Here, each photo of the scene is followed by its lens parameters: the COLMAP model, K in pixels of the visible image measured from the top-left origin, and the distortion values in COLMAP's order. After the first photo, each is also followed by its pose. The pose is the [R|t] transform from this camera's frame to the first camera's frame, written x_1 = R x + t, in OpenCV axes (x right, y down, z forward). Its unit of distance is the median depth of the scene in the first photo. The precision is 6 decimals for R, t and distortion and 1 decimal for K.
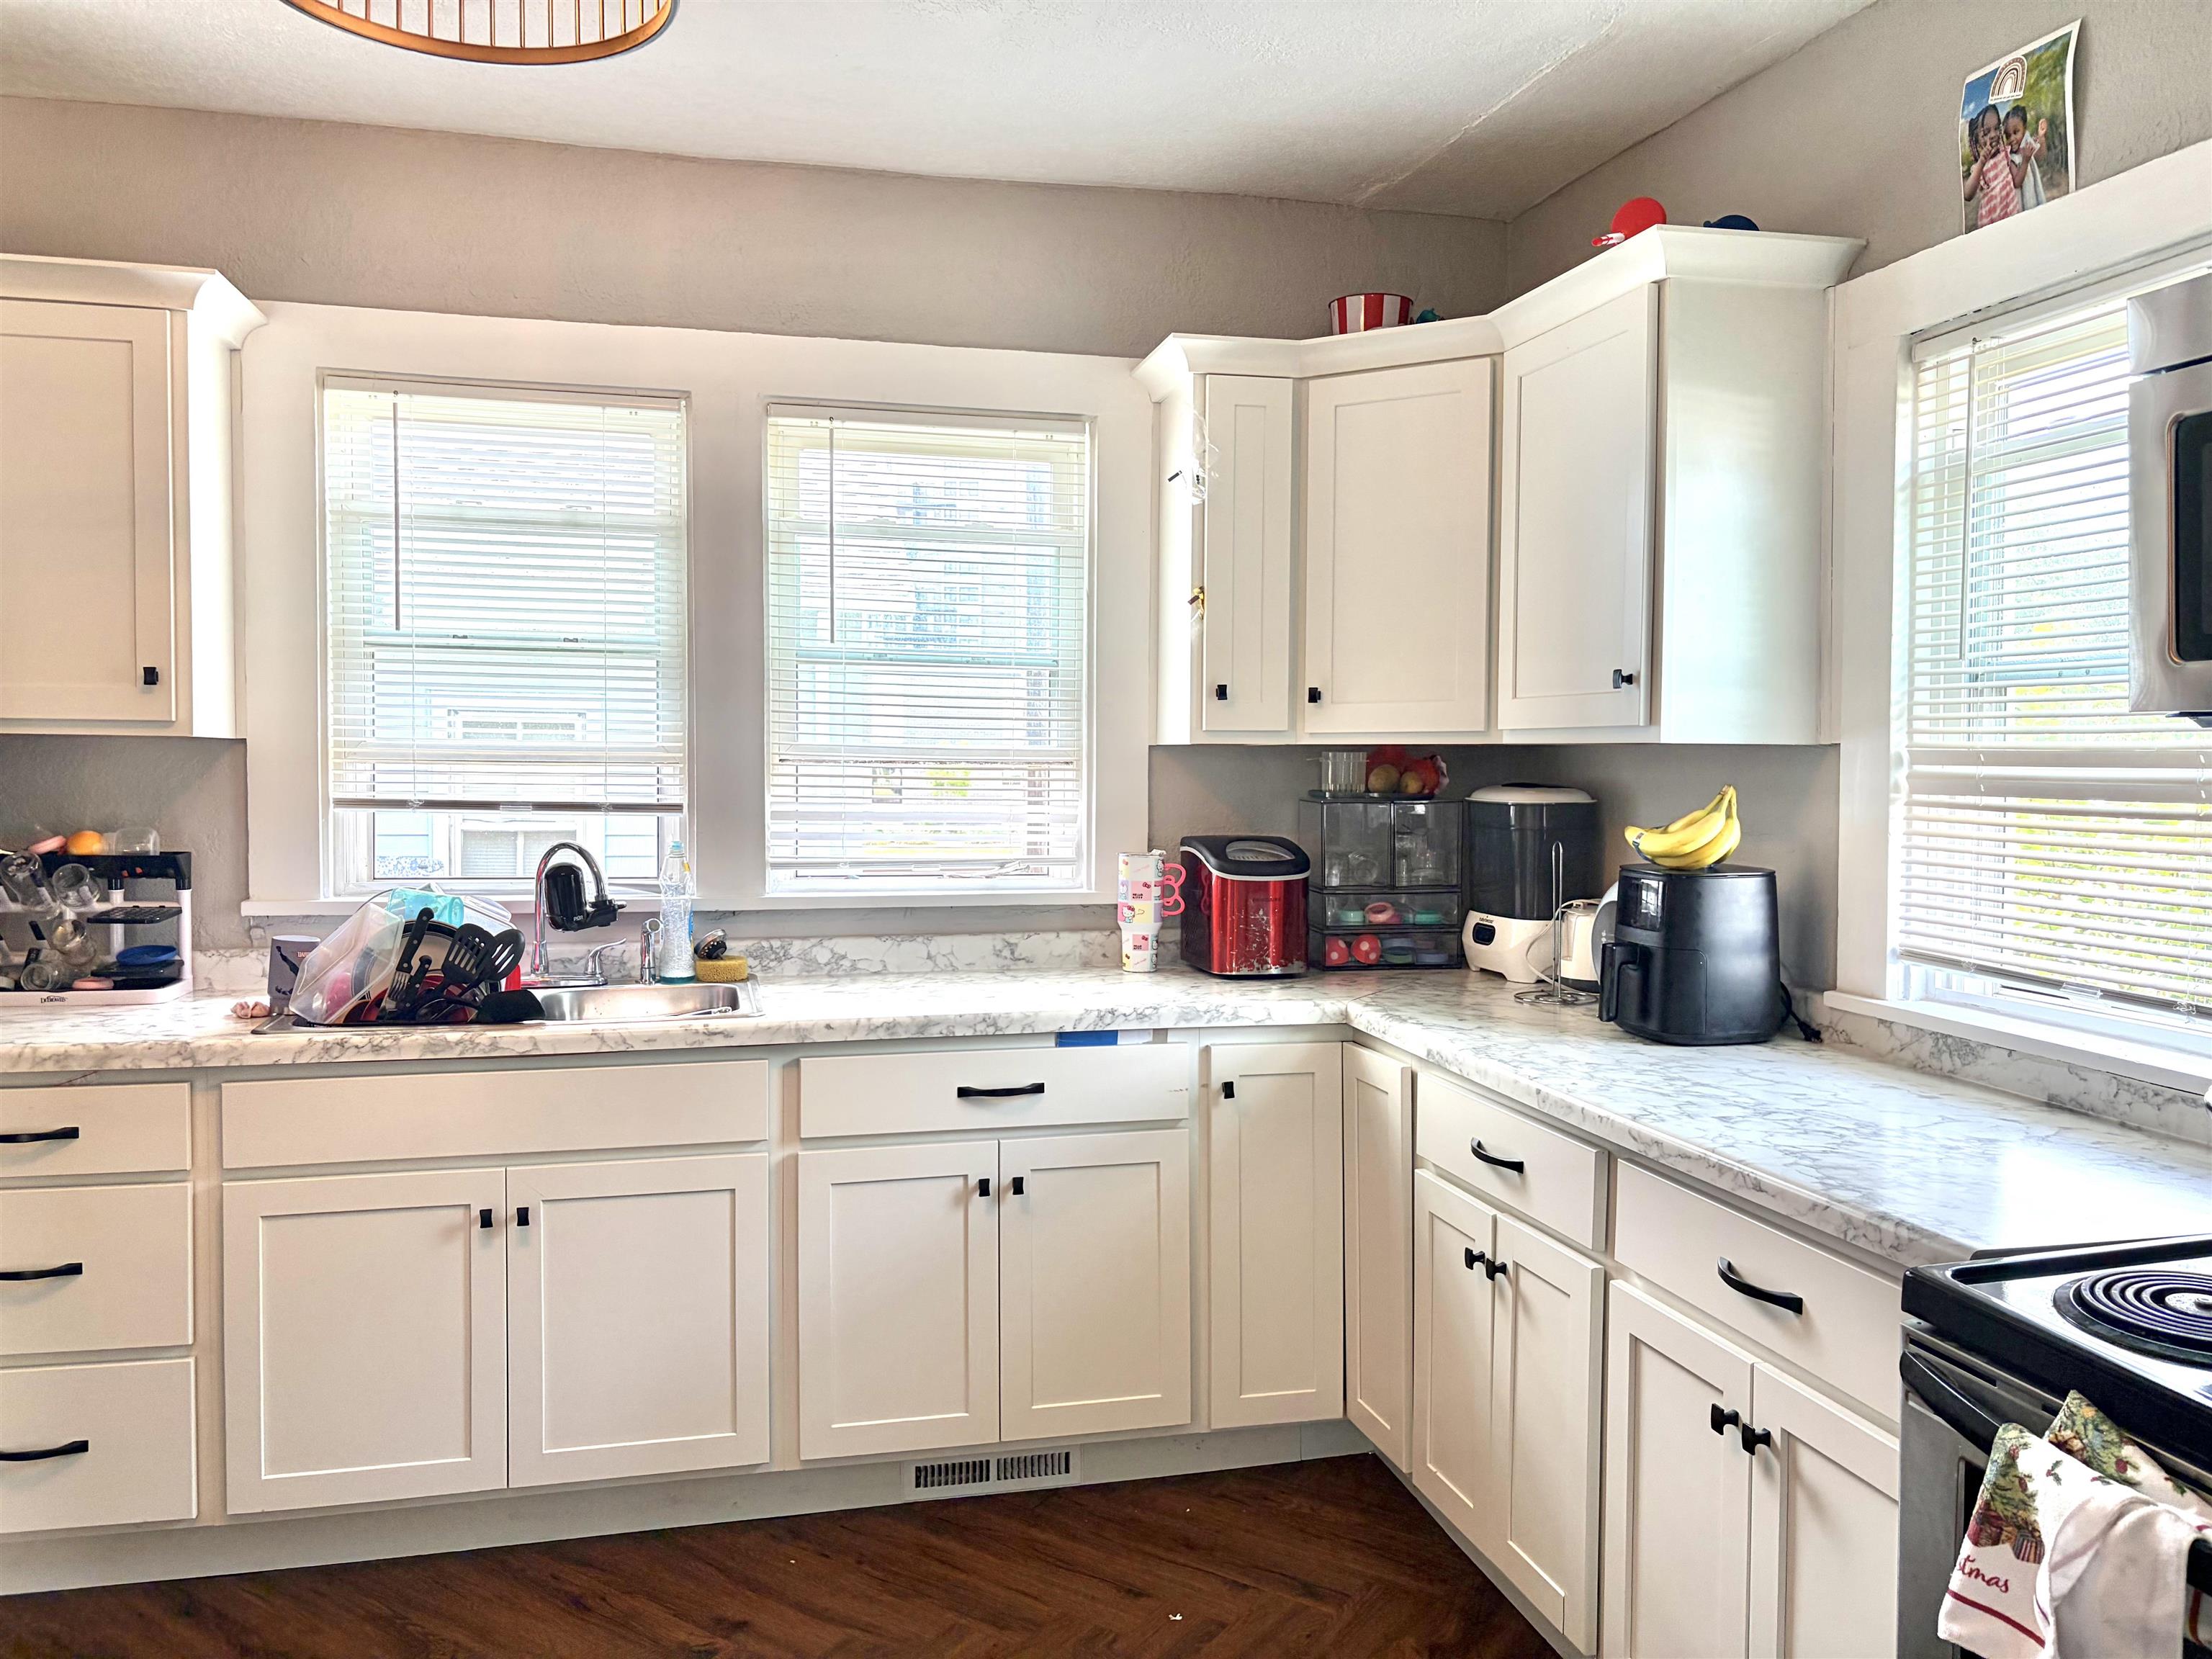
lens RADIAL K [[1697.8, 0, 1107.5], [0, 1697.8, 821.0], [0, 0, 1]] dist [0.052841, -0.059415]
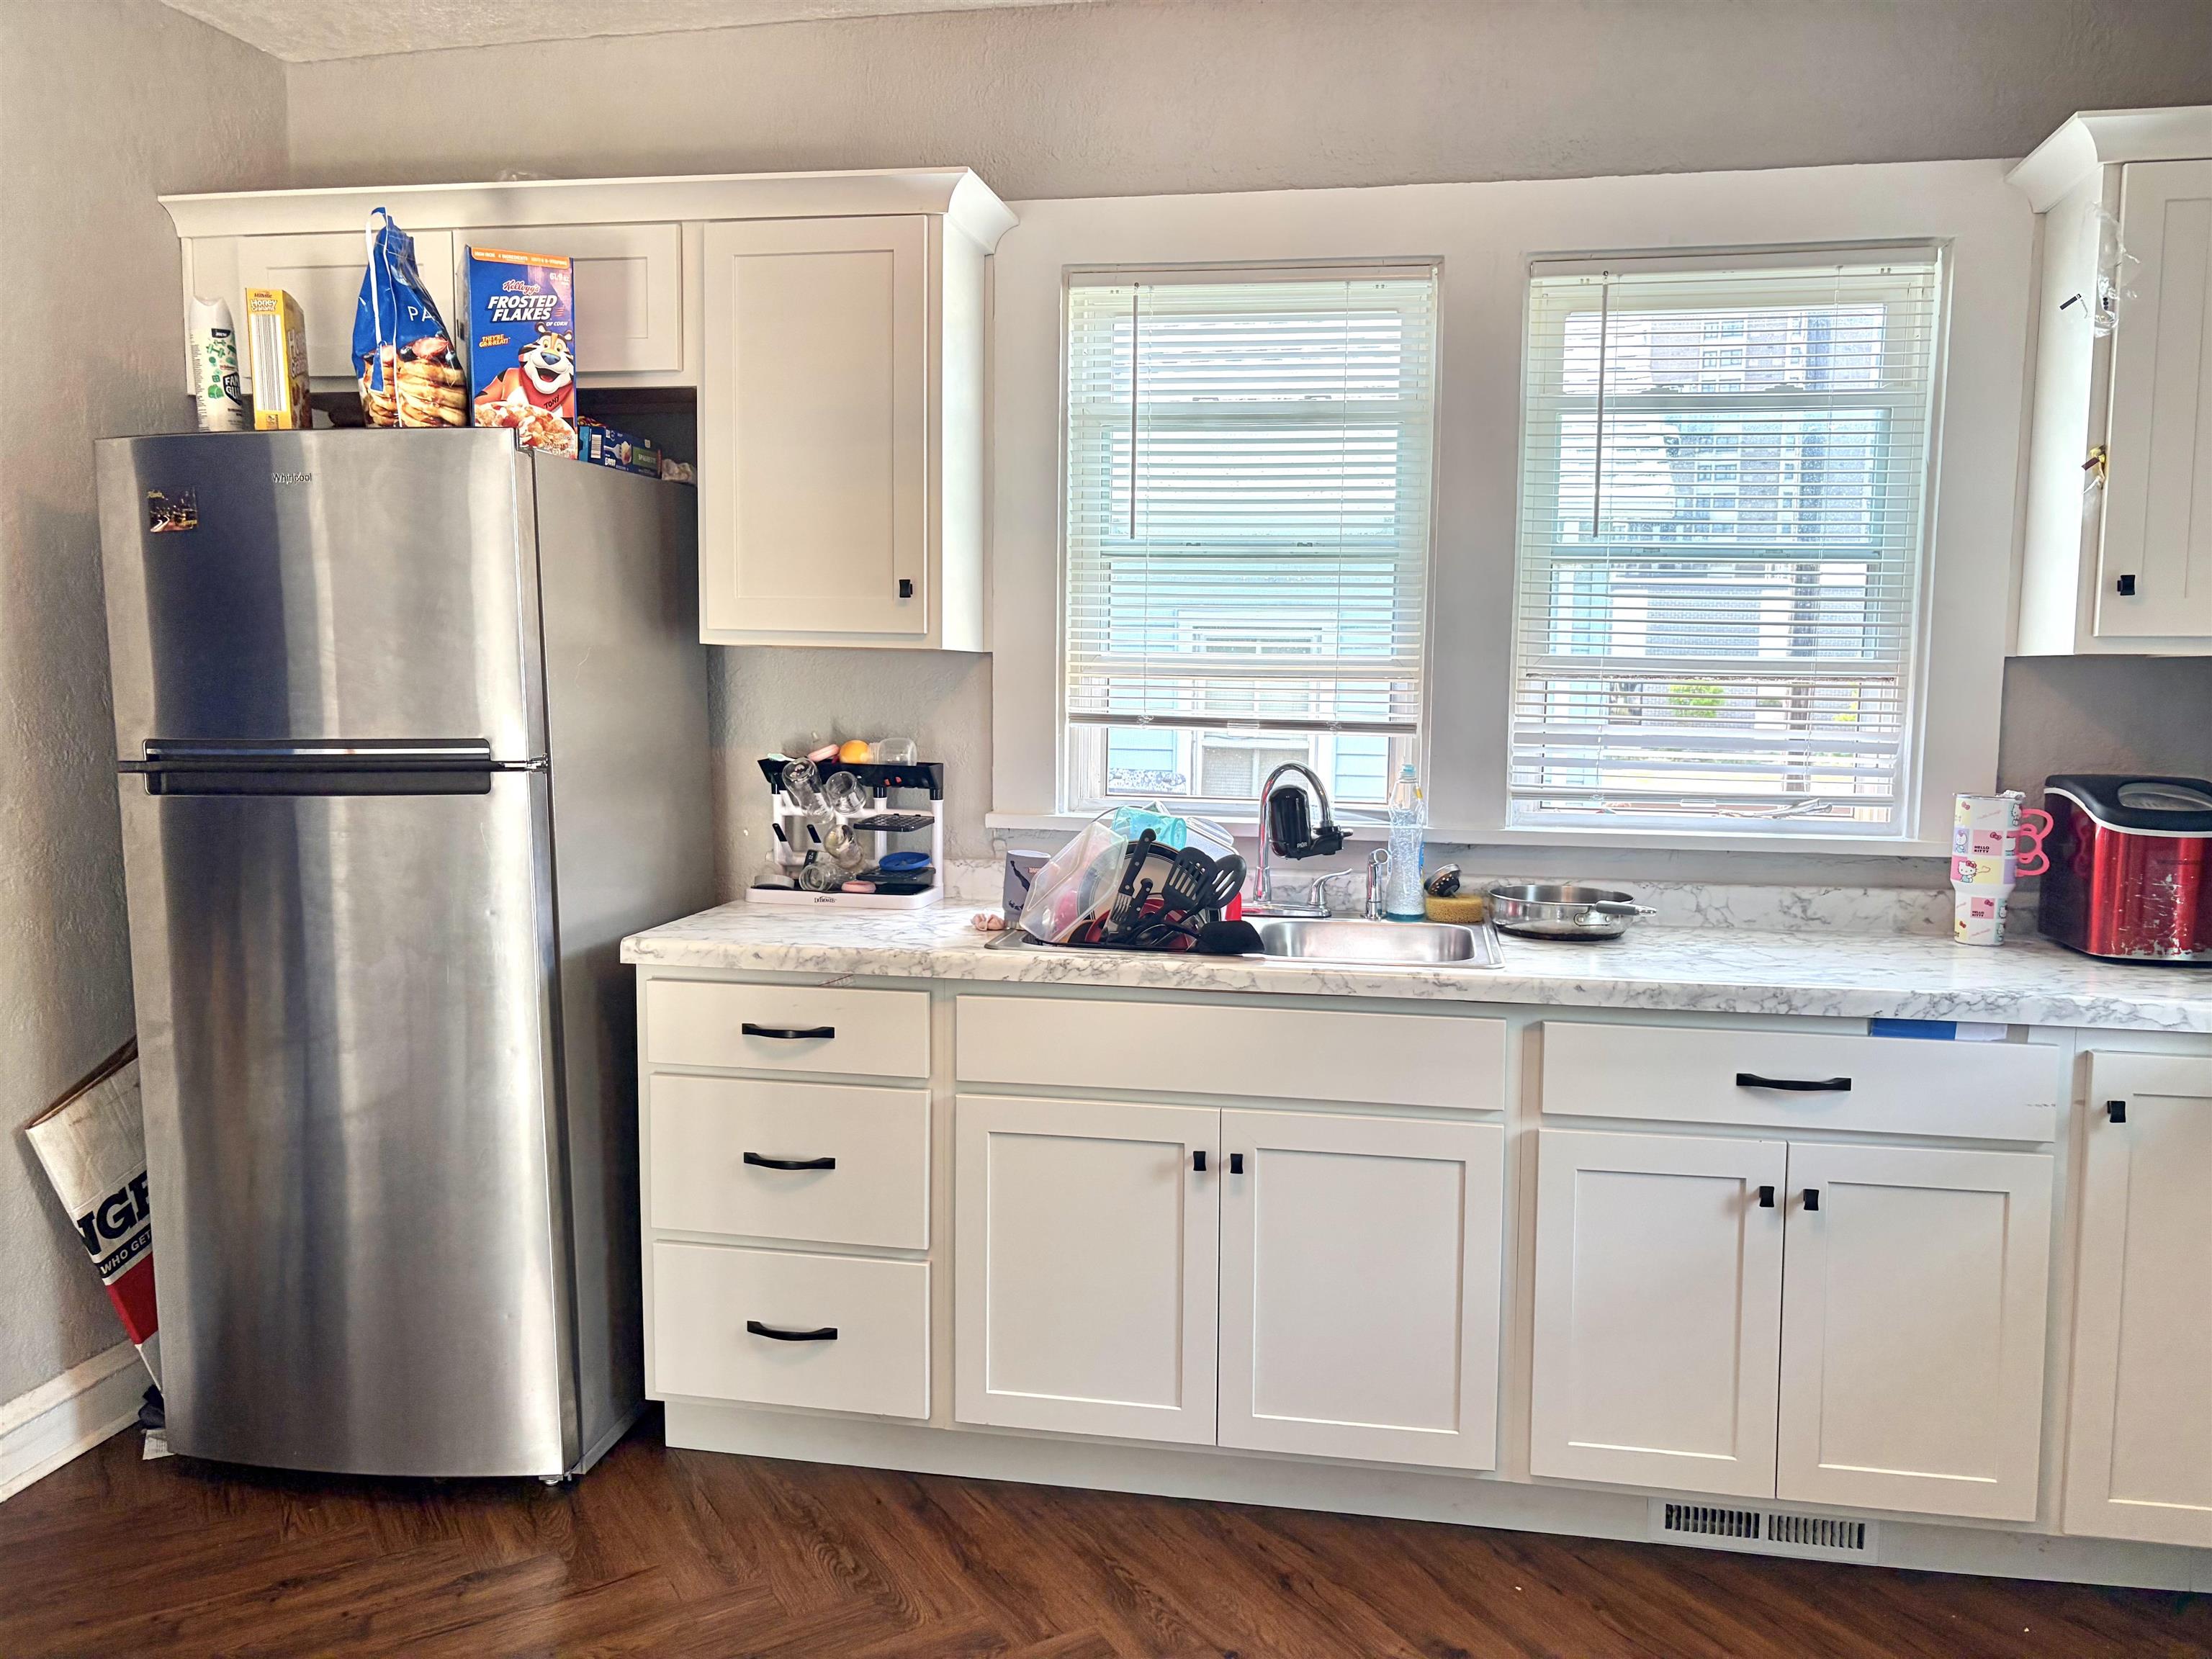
lens RADIAL K [[1697.8, 0, 1107.5], [0, 1697.8, 821.0], [0, 0, 1]] dist [0.052841, -0.059415]
pose [[0.911880, 0.039386, -0.408564, -0.030714], [-0.021268, 0.998582, 0.048796, 0.001010], [0.409907, -0.035807, 0.911424, 0.118257]]
